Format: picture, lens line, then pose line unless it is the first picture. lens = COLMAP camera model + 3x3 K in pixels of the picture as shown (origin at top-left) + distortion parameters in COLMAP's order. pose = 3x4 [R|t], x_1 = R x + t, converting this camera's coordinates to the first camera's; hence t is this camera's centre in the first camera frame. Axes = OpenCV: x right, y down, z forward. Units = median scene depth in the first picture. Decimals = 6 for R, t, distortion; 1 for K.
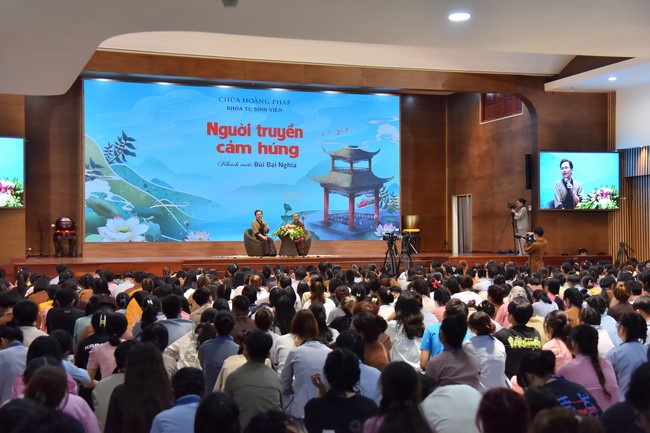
lens RADIAL K [[923.0, 0, 324.6], [0, 923.0, 217.6], [0, 0, 1]] dist [0.160338, 0.000000]
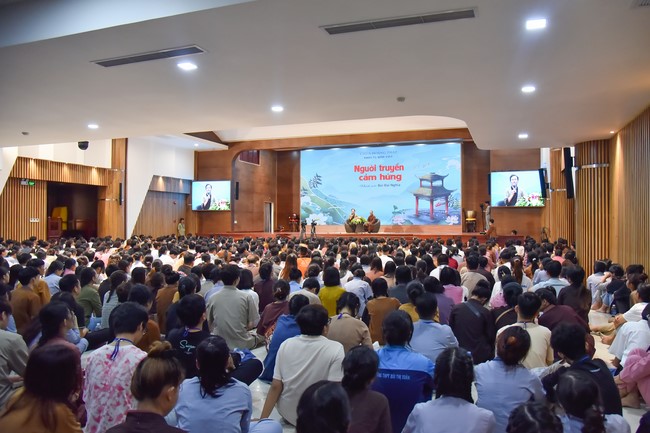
lens RADIAL K [[460.0, 0, 324.3], [0, 460.0, 215.8], [0, 0, 1]] dist [-0.003971, -0.000393]
pose [[0.819898, -0.004757, -0.572491, 0.383298], [0.009744, 0.999937, 0.005646, -0.000605], [0.572427, -0.010208, 0.819892, 0.142153]]
